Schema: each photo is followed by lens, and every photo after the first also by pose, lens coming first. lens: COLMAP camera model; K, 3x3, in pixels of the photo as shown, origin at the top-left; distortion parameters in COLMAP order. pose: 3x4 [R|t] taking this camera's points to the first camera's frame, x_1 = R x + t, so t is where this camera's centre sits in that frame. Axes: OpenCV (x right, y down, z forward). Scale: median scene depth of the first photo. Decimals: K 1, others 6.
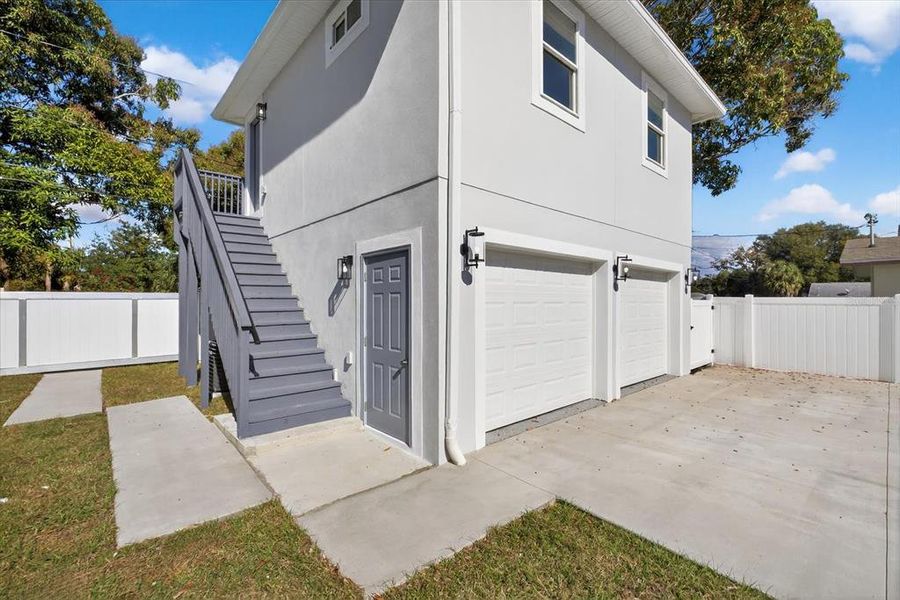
lens RADIAL K [[382.7, 0, 495.5], [0, 382.7, 296.9], [0, 0, 1]] dist [0.002475, -0.001367]
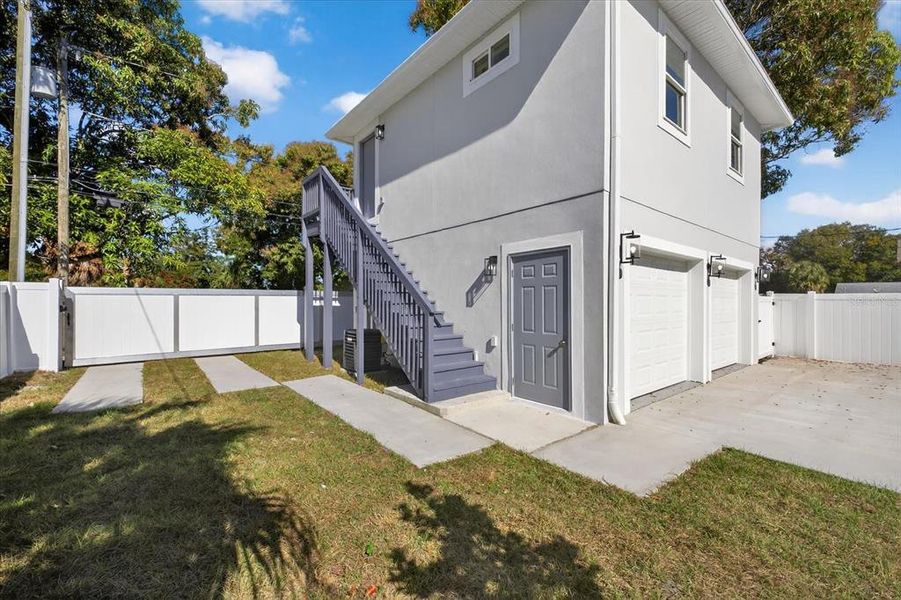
lens RADIAL K [[383.1, 0, 451.7], [0, 383.1, 303.5], [0, 0, 1]] dist [0.002475, -0.001367]
pose [[0.998635, 0.001730, -0.052202, -0.332466], [-0.001252, 0.999957, 0.009184, 0.022241], [0.052216, -0.009106, 0.998594, -0.149596]]
